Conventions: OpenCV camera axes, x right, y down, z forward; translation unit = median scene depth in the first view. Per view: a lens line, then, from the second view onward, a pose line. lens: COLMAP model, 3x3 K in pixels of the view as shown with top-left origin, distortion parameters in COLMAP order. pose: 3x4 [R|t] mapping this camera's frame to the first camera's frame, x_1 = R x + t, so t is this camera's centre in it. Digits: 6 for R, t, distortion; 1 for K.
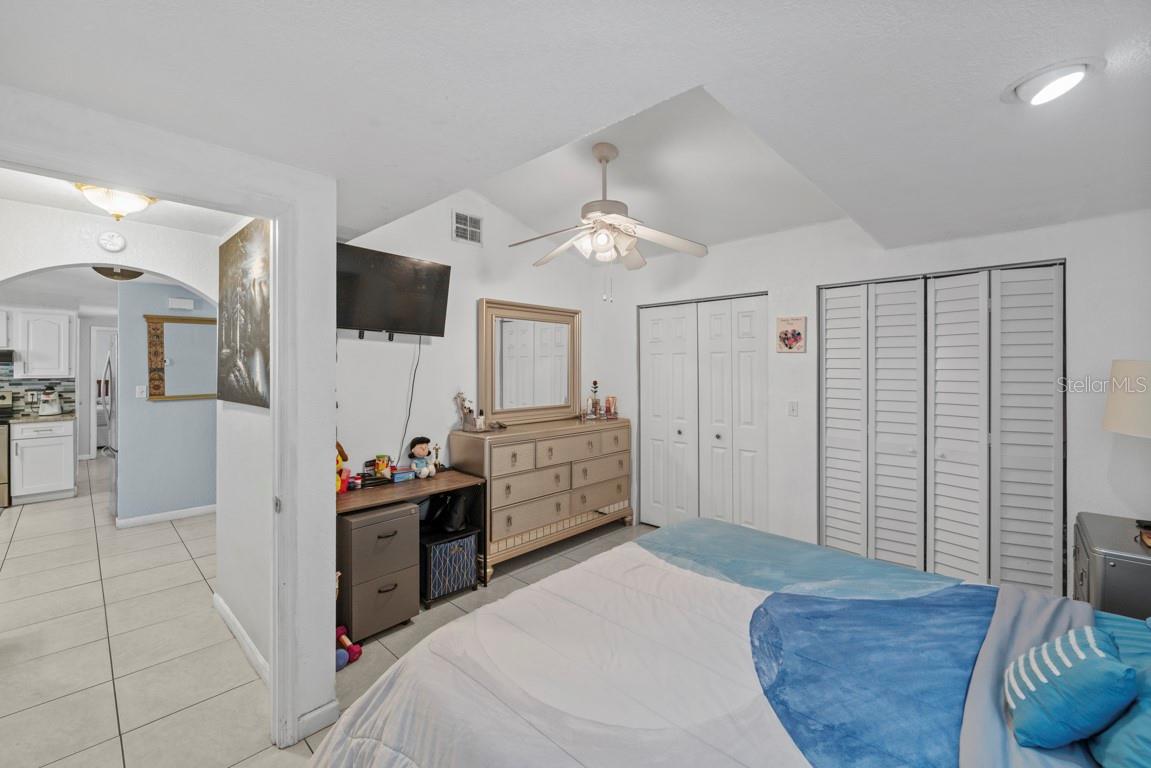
lens RADIAL K [[473.2, 0, 568.9], [0, 473.2, 369.4], [0, 0, 1]] dist [0.000884, 0.000037]
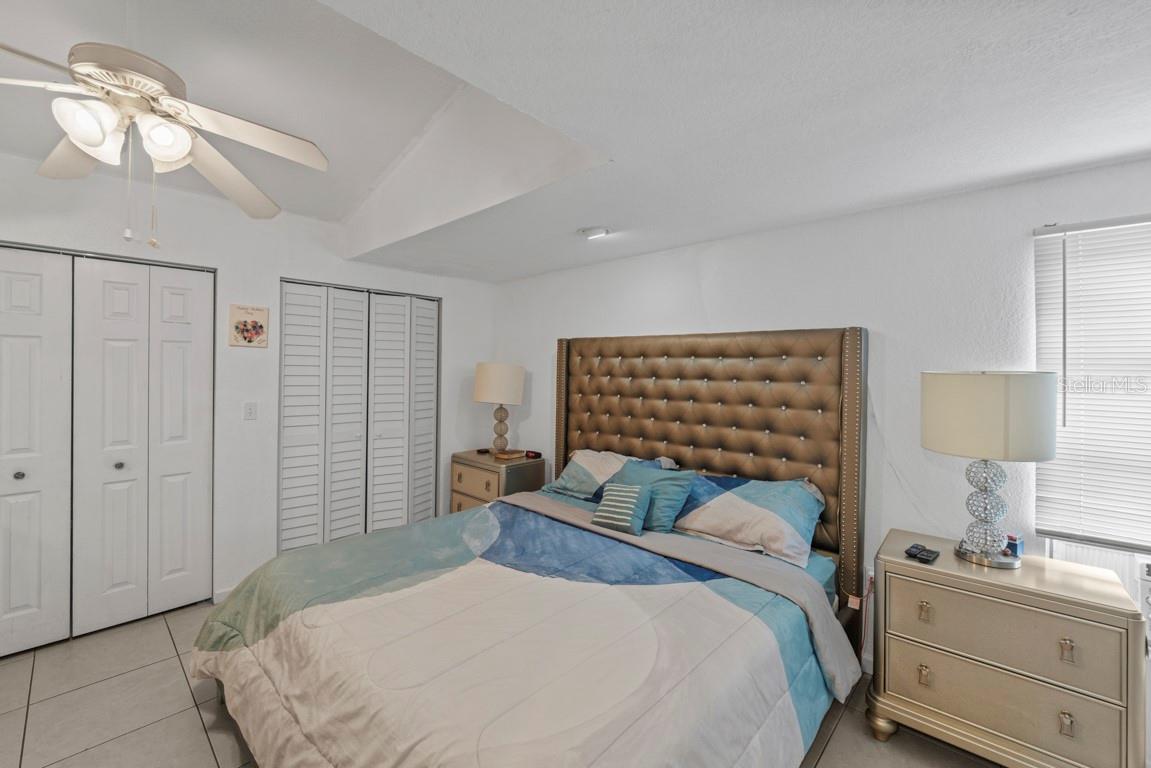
lens RADIAL K [[466.8, 0, 570.4], [0, 466.8, 379.4], [0, 0, 1]] dist [-0.001158, -0.000138]
pose [[-0.004520, -0.022175, 0.999744, -0.599002], [-0.009796, 0.999707, 0.022129, -0.000744], [-0.999942, -0.009694, -0.004736, 0.645802]]
